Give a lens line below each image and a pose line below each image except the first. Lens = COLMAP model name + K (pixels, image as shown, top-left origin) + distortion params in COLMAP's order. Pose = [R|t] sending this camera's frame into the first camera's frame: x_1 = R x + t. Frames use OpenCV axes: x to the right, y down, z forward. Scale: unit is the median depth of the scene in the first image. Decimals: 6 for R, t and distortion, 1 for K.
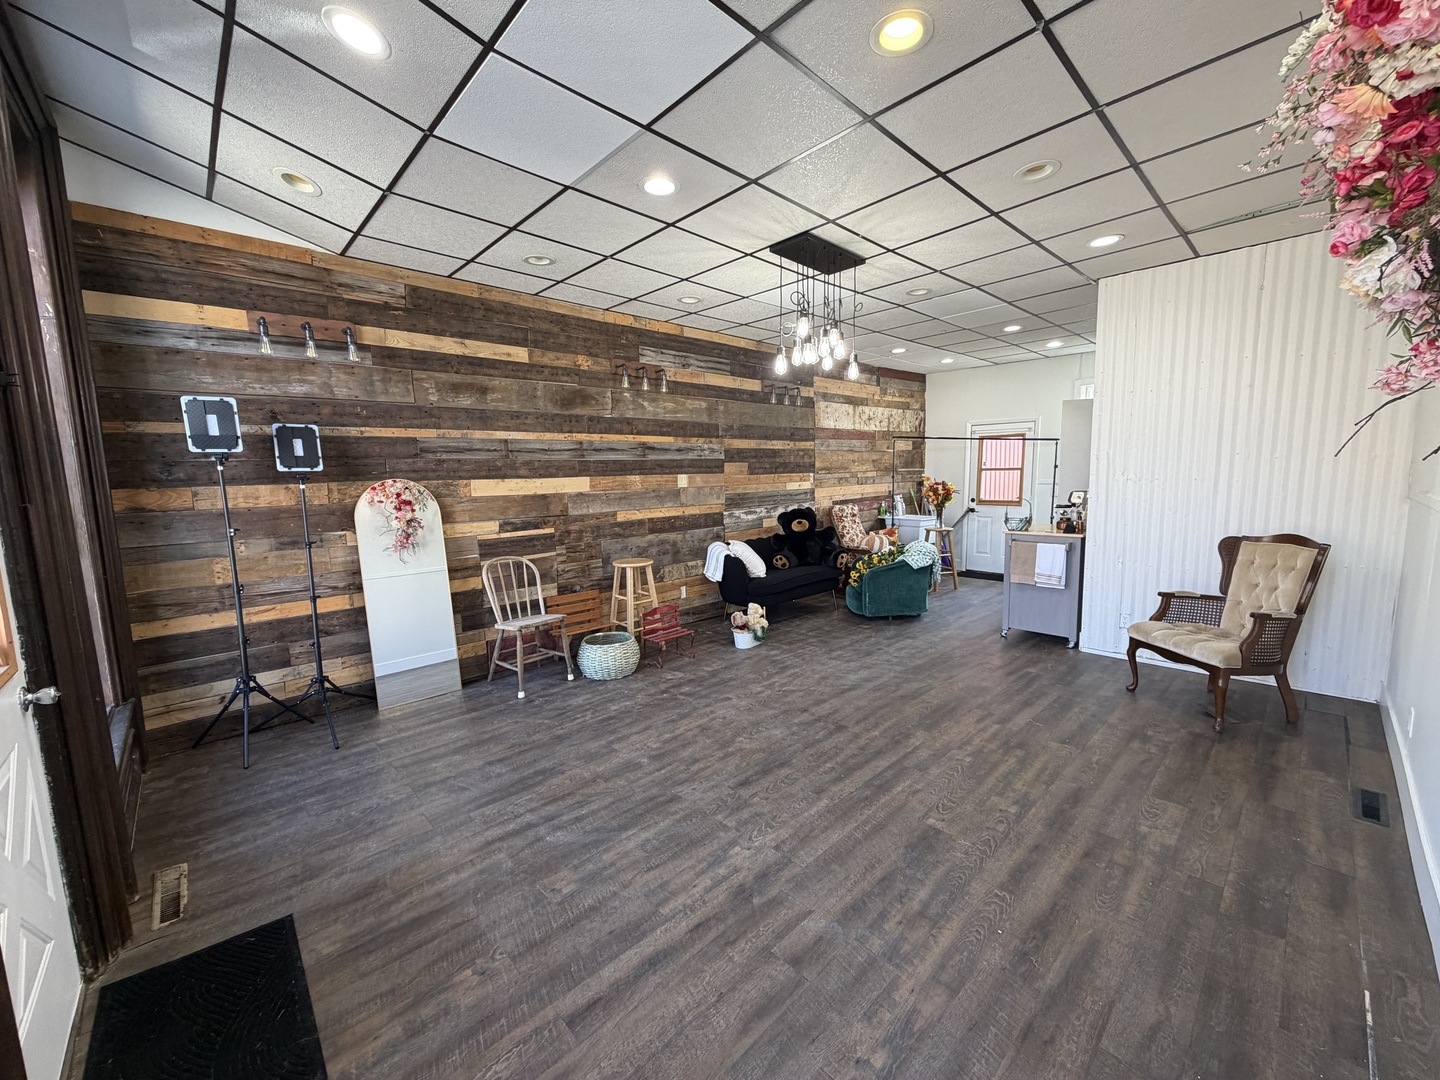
lens RADIAL K [[572.4, 0, 718.0], [0, 572.4, 541.9], [0, 0, 1]] dist [0.000931, -0.000597]
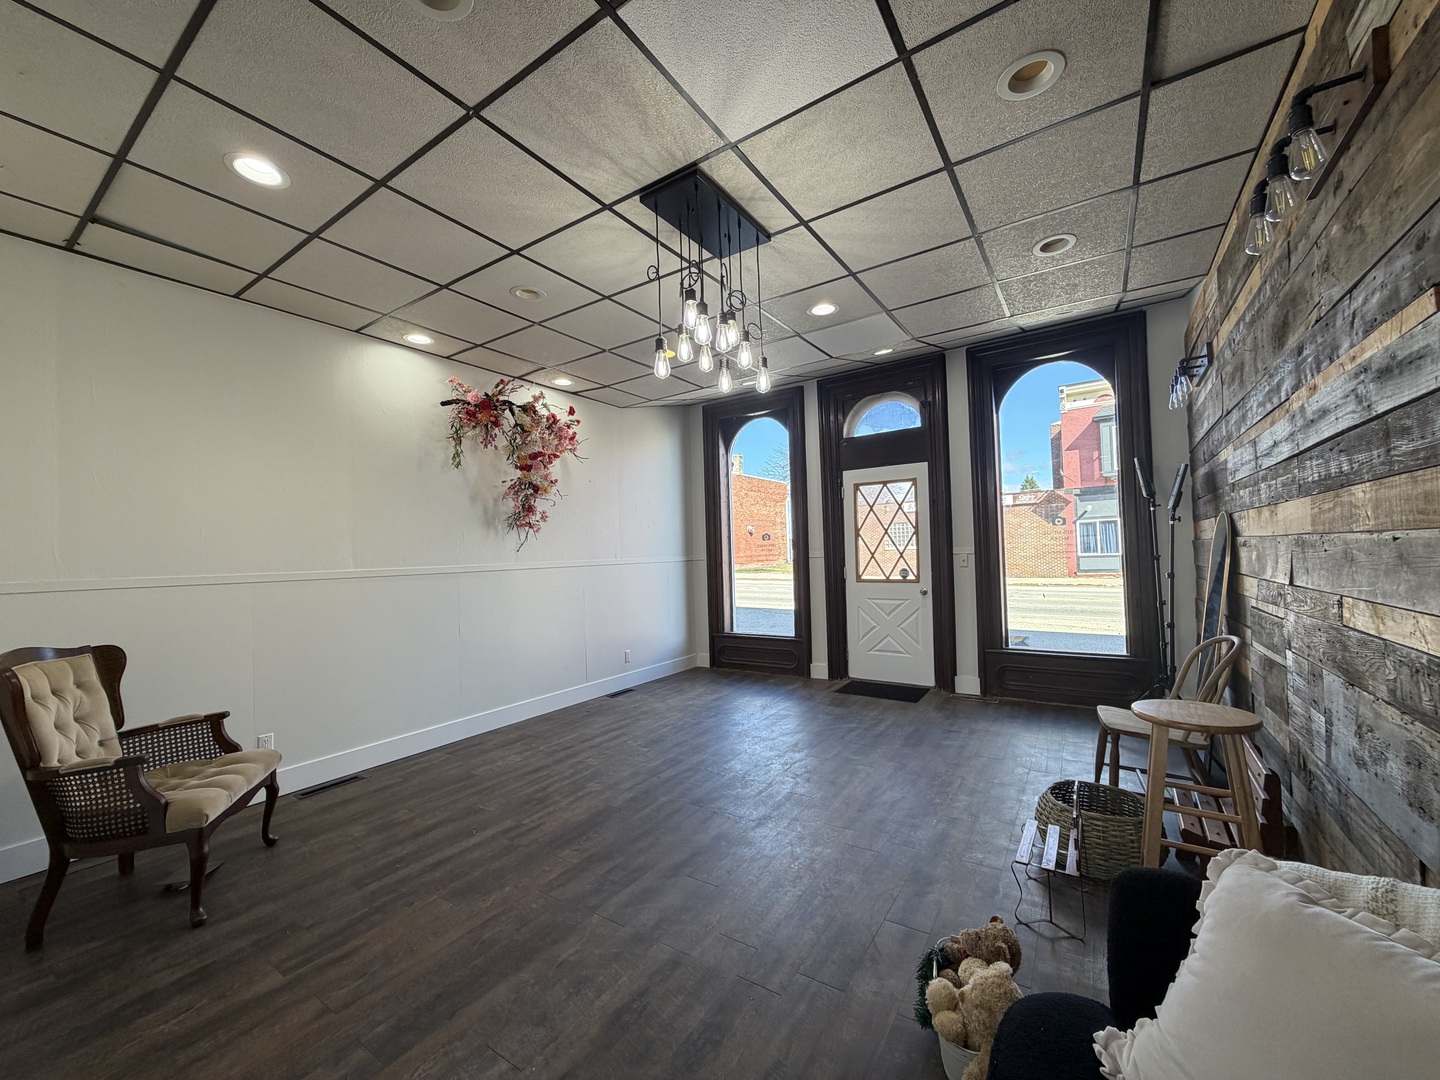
lens RADIAL K [[572.4, 0, 716.6], [0, 572.4, 541.5], [0, 0, 1]] dist [0.000931, -0.000597]
pose [[-0.973936, 0.045497, -0.222215, 0.389925], [0.023441, 0.994620, 0.100902, -0.200047], [0.225610, 0.093063, -0.969763, 1.958246]]
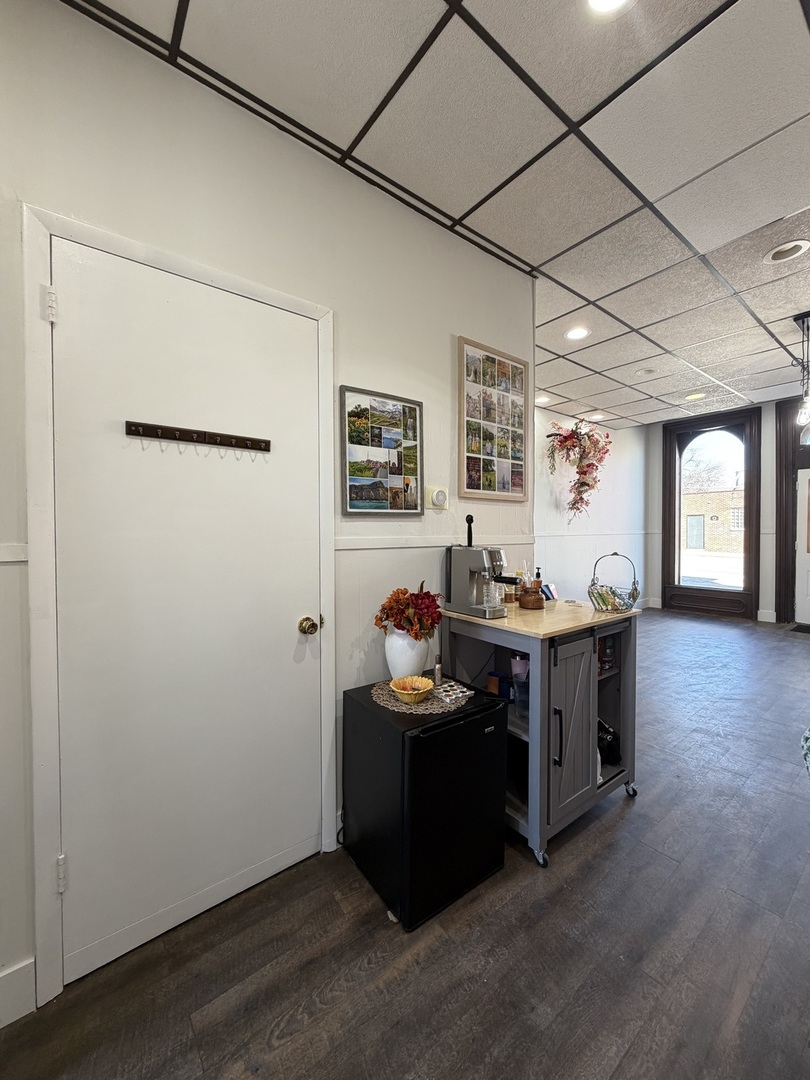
lens RADIAL K [[429.3, 0, 404.0], [0, 429.3, 537.9], [0, 0, 1]] dist [0.000931, -0.000597]
pose [[-0.994983, 0.023245, 0.097305, 1.089659], [0.036245, 0.990311, 0.134052, -0.249147], [-0.093246, 0.136906, -0.986186, 2.268522]]
